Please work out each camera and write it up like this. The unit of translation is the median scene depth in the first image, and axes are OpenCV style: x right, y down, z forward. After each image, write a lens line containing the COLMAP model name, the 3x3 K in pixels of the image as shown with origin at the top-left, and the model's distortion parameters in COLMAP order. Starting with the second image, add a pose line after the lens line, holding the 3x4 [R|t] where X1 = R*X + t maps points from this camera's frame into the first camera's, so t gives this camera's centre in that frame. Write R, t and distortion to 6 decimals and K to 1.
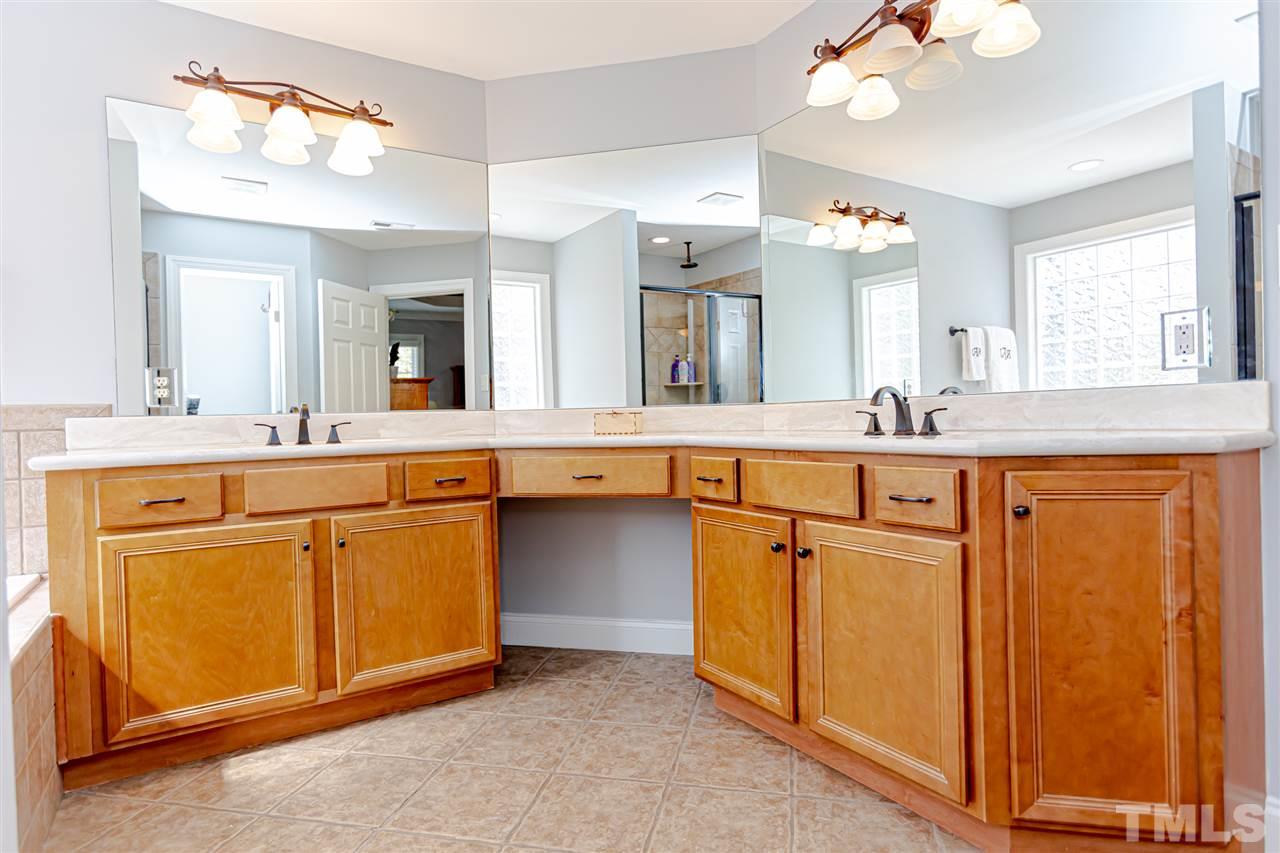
lens RADIAL K [[675.1, 0, 647.3], [0, 675.1, 423.0], [0, 0, 1]] dist [-0.004563, -0.001168]
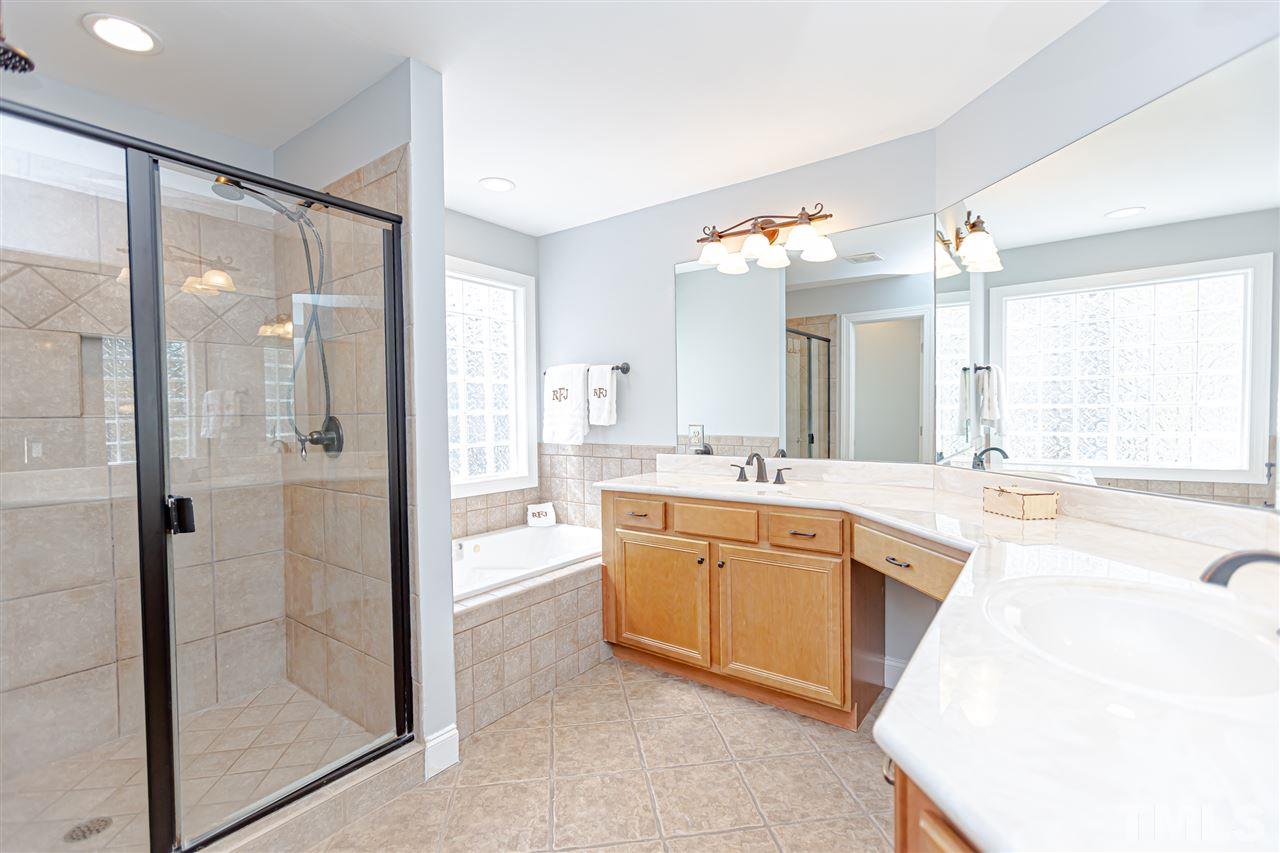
lens RADIAL K [[565.6, 0, 637.1], [0, 565.6, 428.9], [0, 0, 1]] dist [0.001406, 0.002178]
pose [[0.362574, 0.046961, -0.930771, 0.527307], [-0.008493, 0.998855, 0.047087, -0.145854], [0.931916, -0.009168, 0.362557, 0.408321]]
